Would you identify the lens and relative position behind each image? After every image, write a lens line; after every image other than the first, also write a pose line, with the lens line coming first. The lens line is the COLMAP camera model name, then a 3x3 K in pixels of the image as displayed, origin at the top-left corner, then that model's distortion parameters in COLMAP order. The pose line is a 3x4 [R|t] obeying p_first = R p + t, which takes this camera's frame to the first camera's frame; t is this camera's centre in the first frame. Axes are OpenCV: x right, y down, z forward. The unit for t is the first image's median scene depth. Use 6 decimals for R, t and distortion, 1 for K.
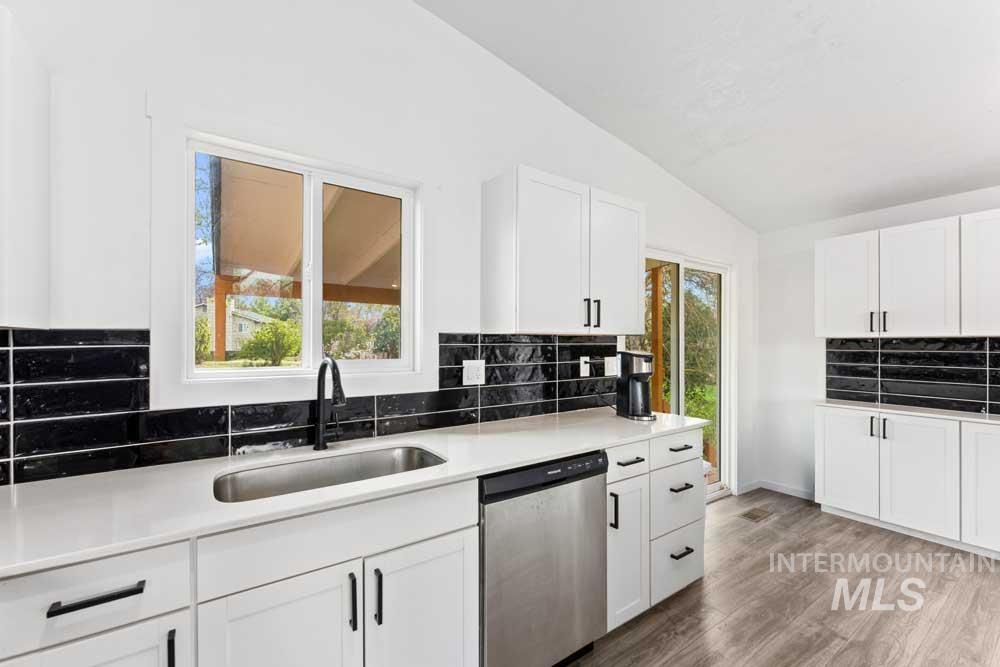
lens RADIAL K [[401.9, 0, 493.6], [0, 401.9, 337.3], [0, 0, 1]] dist [-0.002878, -0.000487]
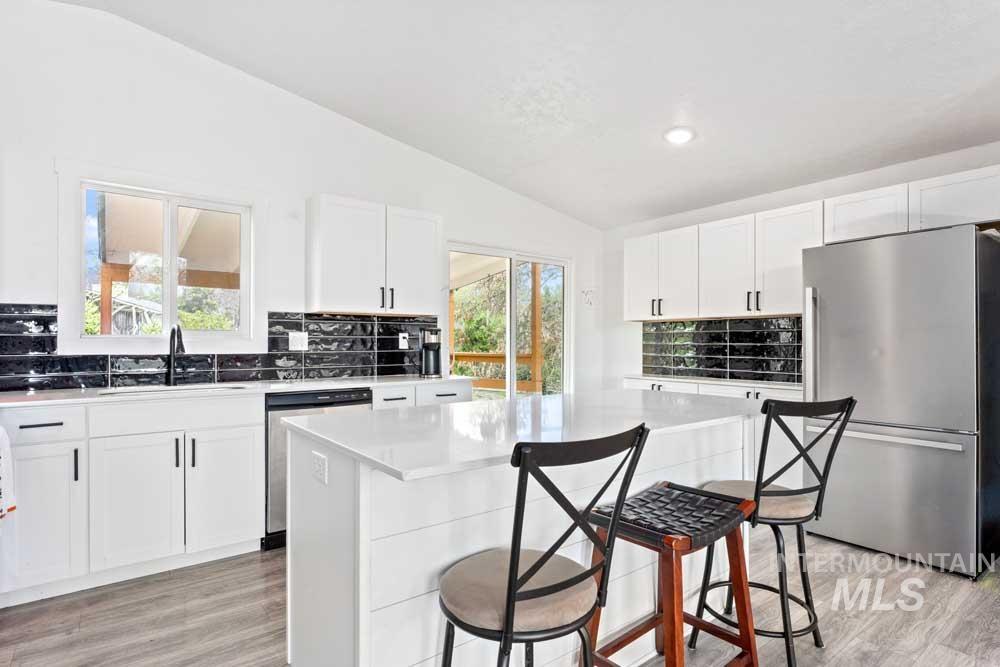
lens RADIAL K [[508.4, 0, 499.3], [0, 508.4, 335.2], [0, 0, 1]] dist [-0.001810, 0.000556]
pose [[0.998360, -0.000248, 0.057240, 0.533367], [0.000433, 0.999995, -0.003217, 0.072463], [-0.057239, 0.003237, 0.998355, -0.758422]]
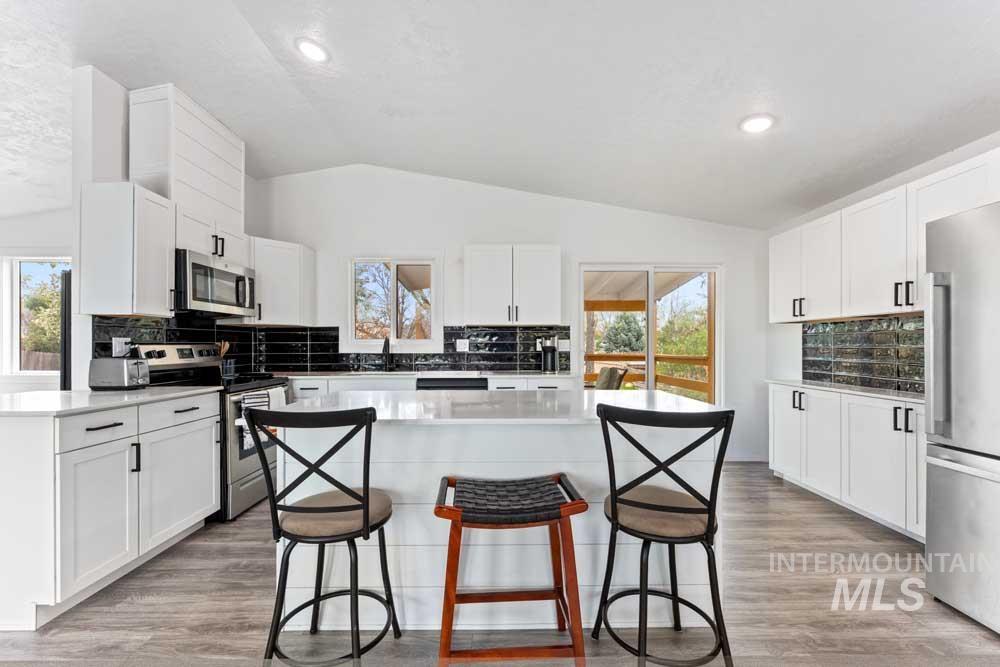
lens RADIAL K [[401.9, 0, 498.4], [0, 401.9, 340.1], [0, 0, 1]] dist [-0.002878, -0.000487]
pose [[0.836770, -0.010235, -0.547458, 1.213177], [0.008416, 0.999948, -0.005830, 0.074570], [0.547489, 0.000271, 0.836813, -0.591542]]
